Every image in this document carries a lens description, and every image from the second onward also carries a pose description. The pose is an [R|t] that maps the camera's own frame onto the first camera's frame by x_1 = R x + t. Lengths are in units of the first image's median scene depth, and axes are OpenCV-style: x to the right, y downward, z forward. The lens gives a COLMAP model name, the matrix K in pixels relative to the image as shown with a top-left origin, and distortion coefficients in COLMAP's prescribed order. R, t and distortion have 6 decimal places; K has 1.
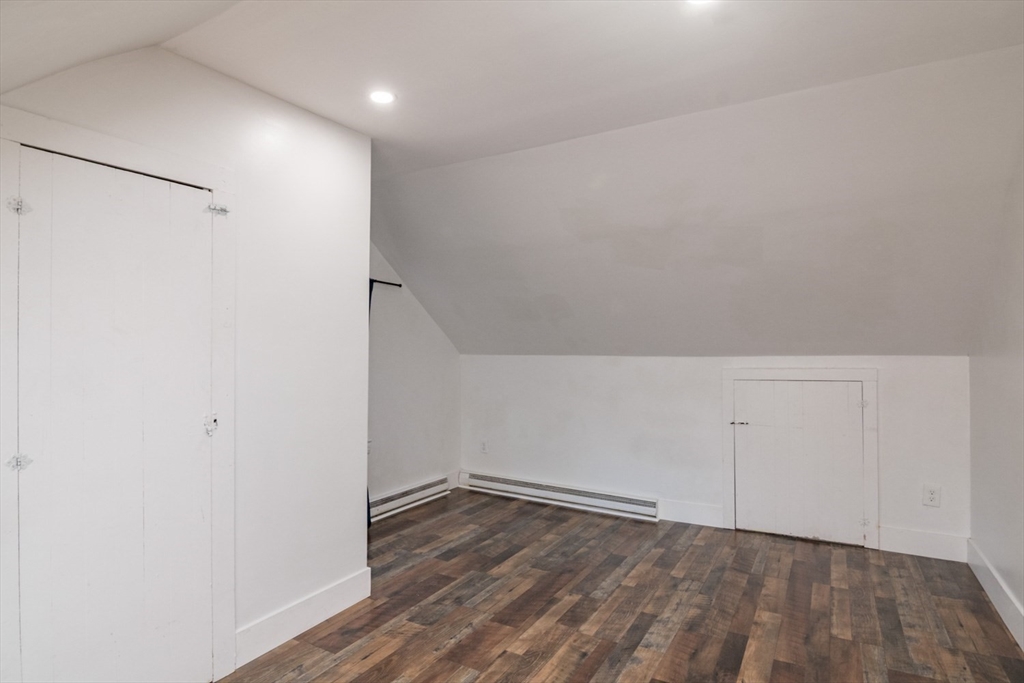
lens RADIAL K [[551.2, 0, 500.5], [0, 551.2, 348.1], [0, 0, 1]] dist [-0.016839, -0.000978]
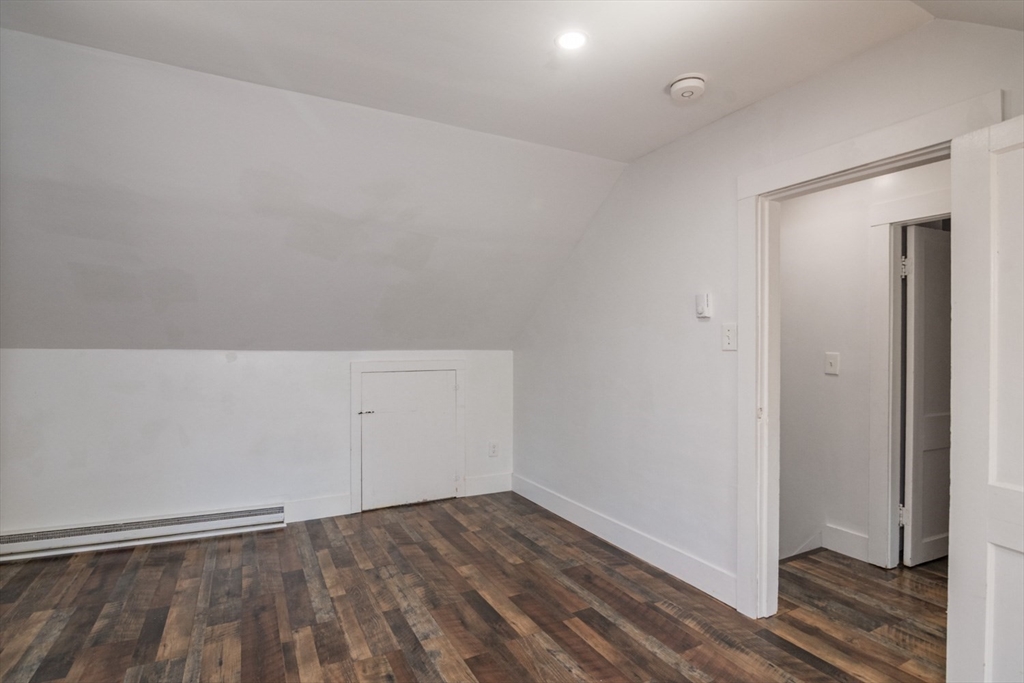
lens RADIAL K [[513.1, 0, 508.5], [0, 513.1, 345.0], [0, 0, 1]] dist [-0.009880, -0.002884]
pose [[0.523742, 0.009888, 0.851820, -0.310961], [-0.010749, 0.999930, -0.004998, 0.007021], [-0.851809, -0.006539, 0.523811, 0.259742]]
